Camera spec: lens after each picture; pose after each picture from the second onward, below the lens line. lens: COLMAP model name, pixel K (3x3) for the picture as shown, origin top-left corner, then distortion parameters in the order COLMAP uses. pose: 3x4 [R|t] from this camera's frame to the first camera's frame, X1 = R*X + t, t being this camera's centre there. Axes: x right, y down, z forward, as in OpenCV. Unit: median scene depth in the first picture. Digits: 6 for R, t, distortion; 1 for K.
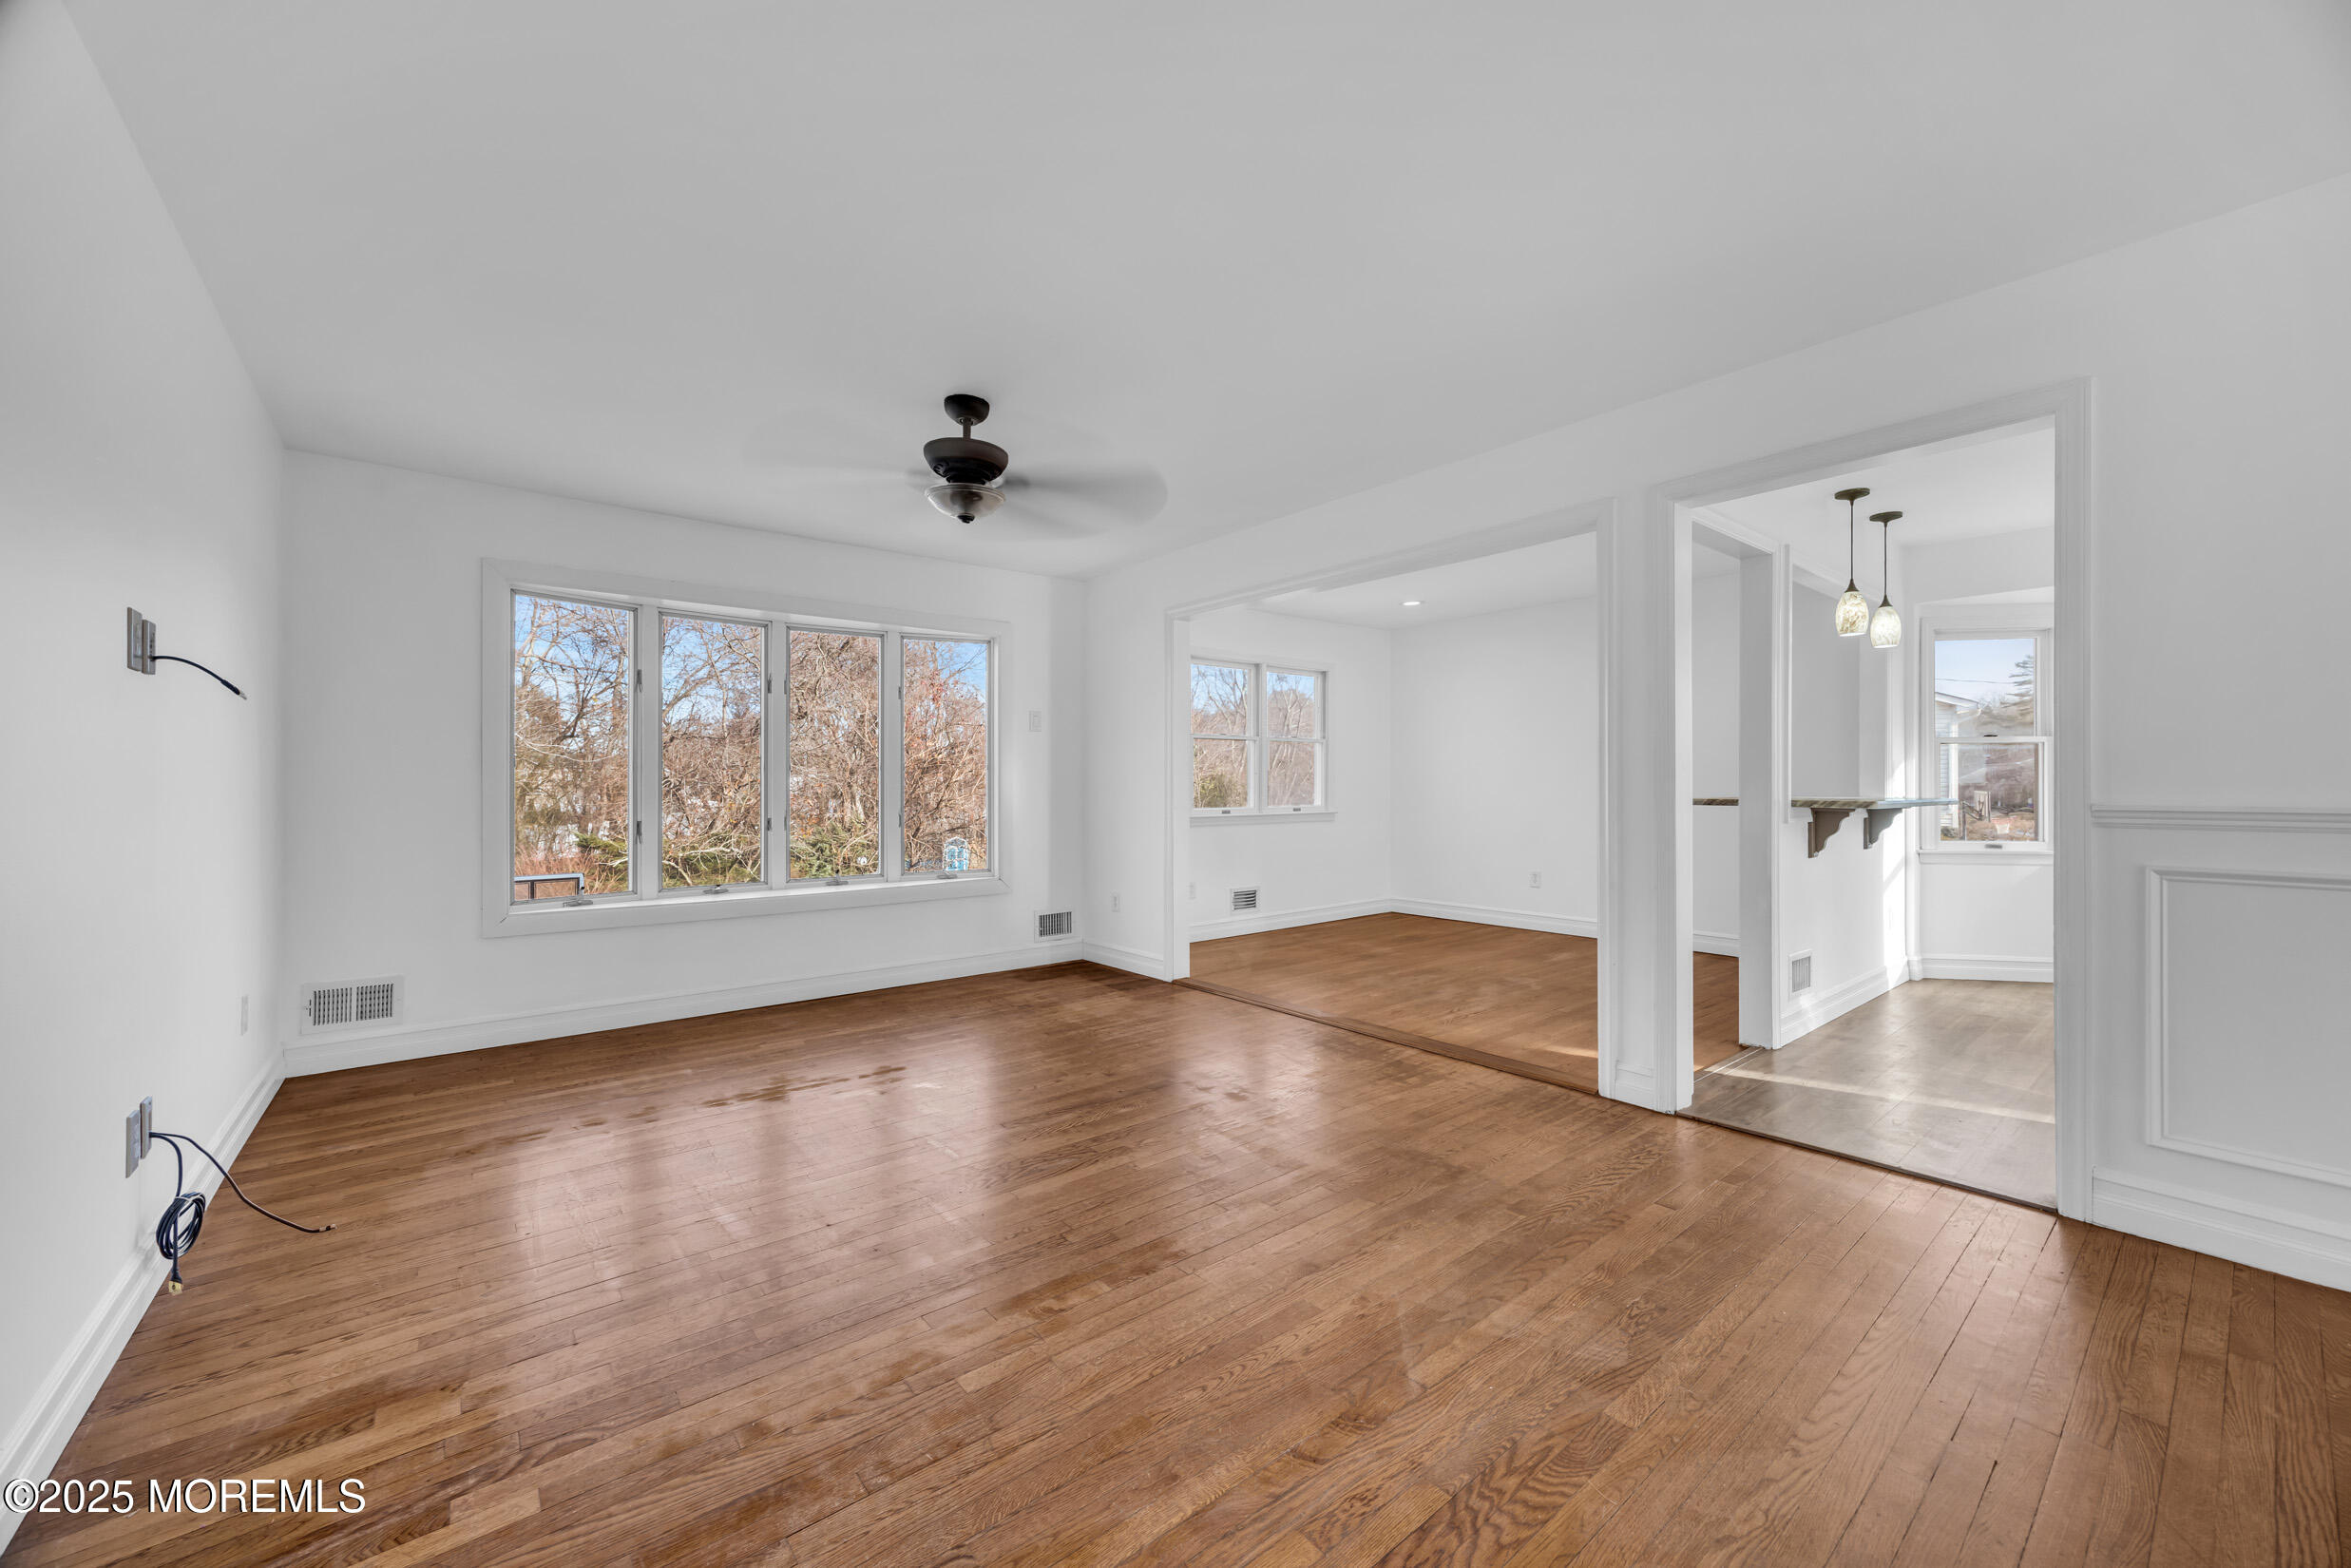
lens RADIAL K [[904.5, 0, 1198.0], [0, 904.5, 785.5], [0, 0, 1]] dist [-0.000258, 0.000027]
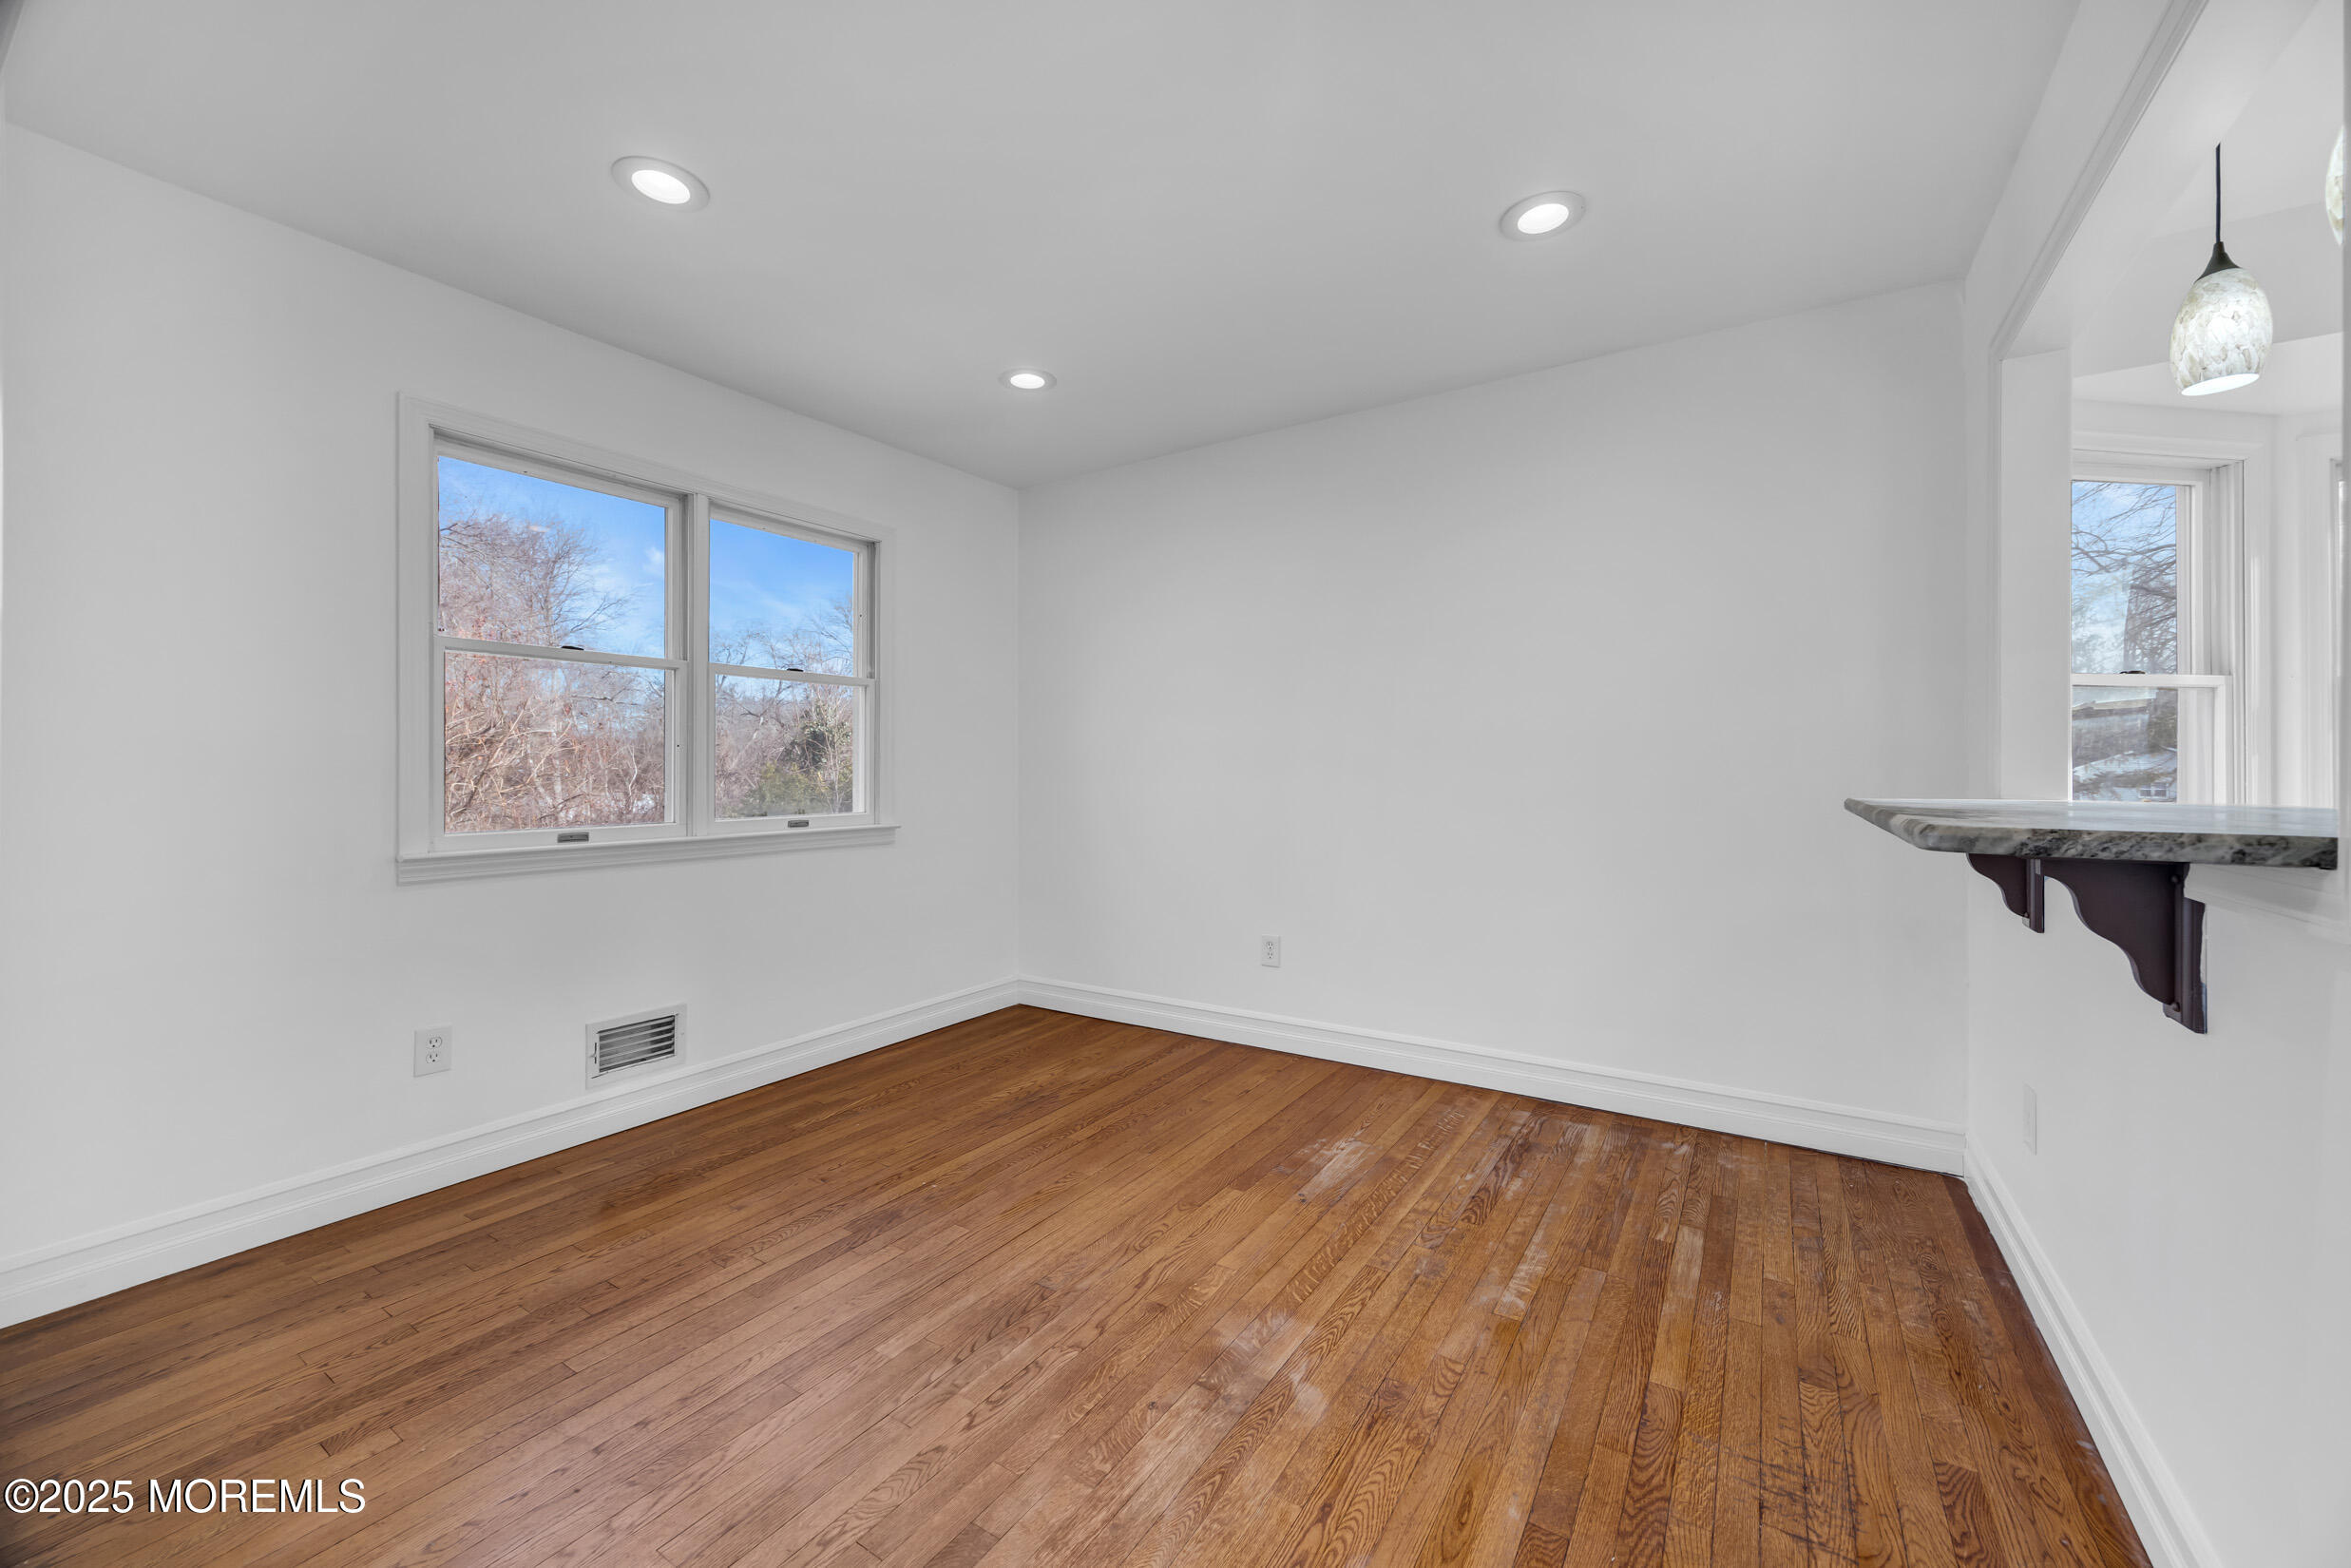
lens RADIAL K [[904.5, 0, 1198.0], [0, 904.5, 785.5], [0, 0, 1]] dist [-0.000258, 0.000027]
pose [[0.954713, -0.004296, 0.297499, 0.281910], [0.000987, 0.999936, 0.011274, 0.002584], [-0.297528, -0.010470, 0.954656, 0.826355]]
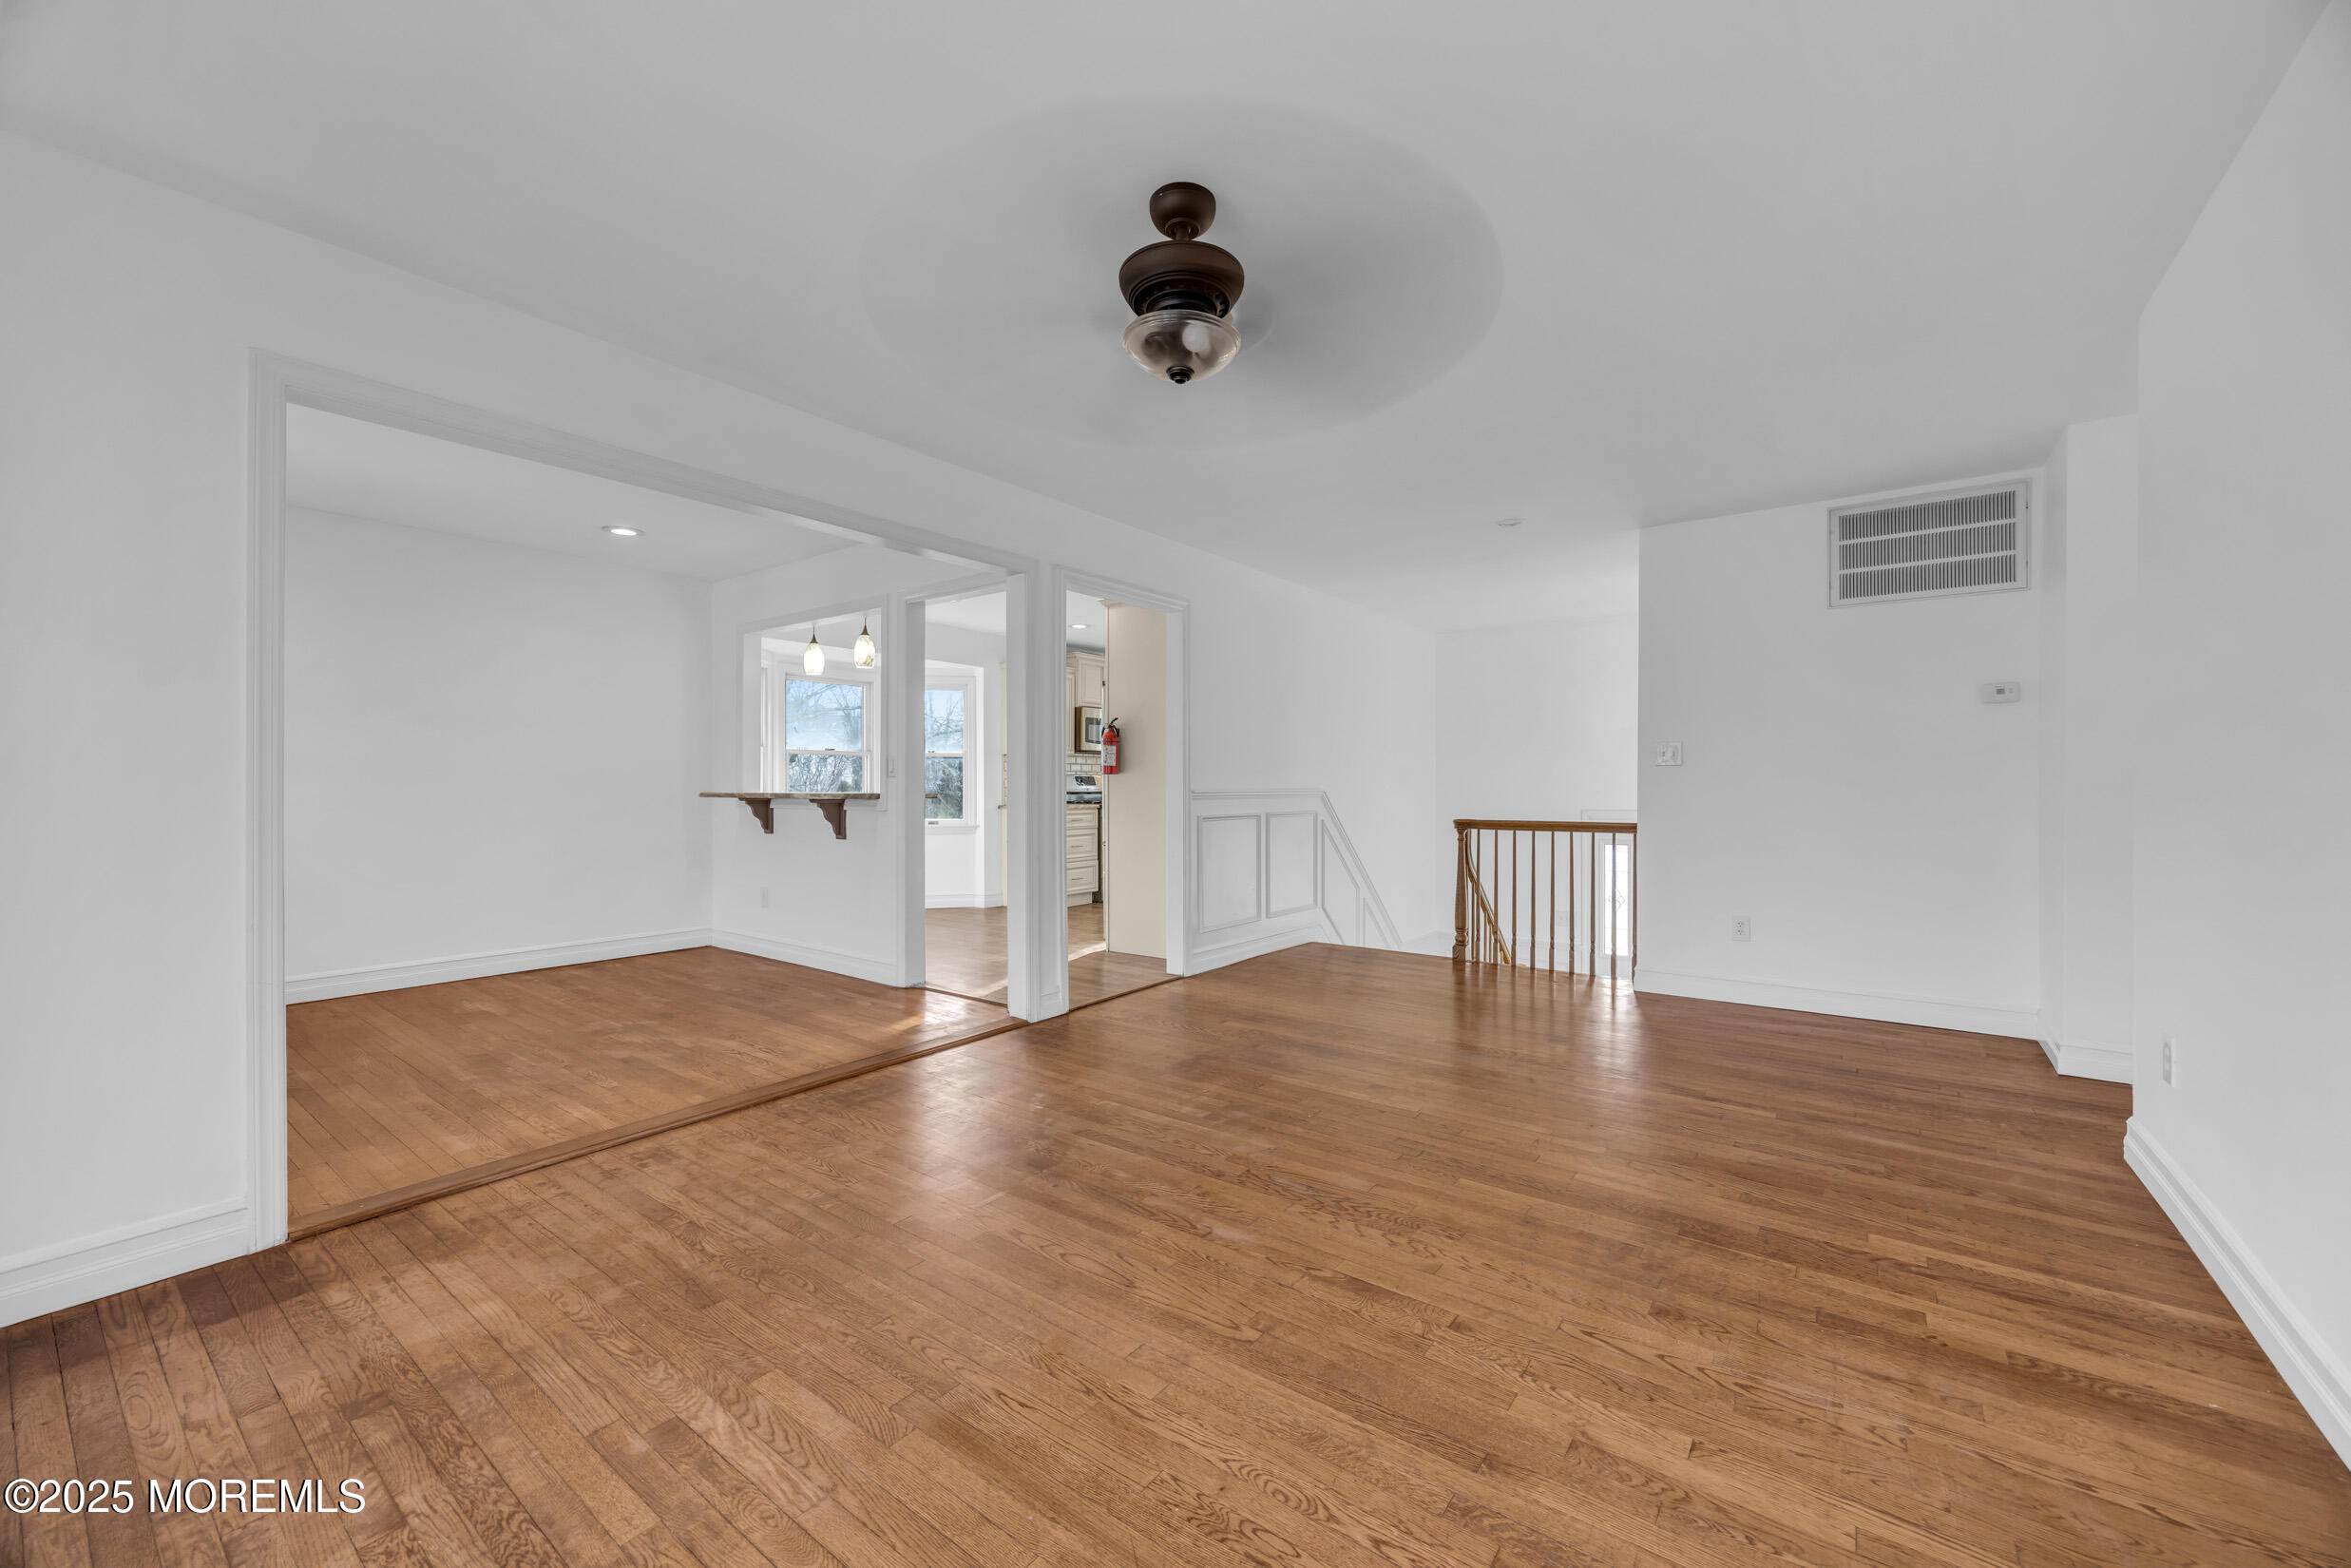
lens RADIAL K [[904.5, 0, 1198.0], [0, 904.5, 785.5], [0, 0, 1]] dist [-0.000258, 0.000027]
pose [[-0.235351, -0.004207, 0.971901, -0.646142], [0.004338, 0.999976, 0.005379, 0.003413], [-0.971901, 0.005482, -0.235327, 0.818540]]
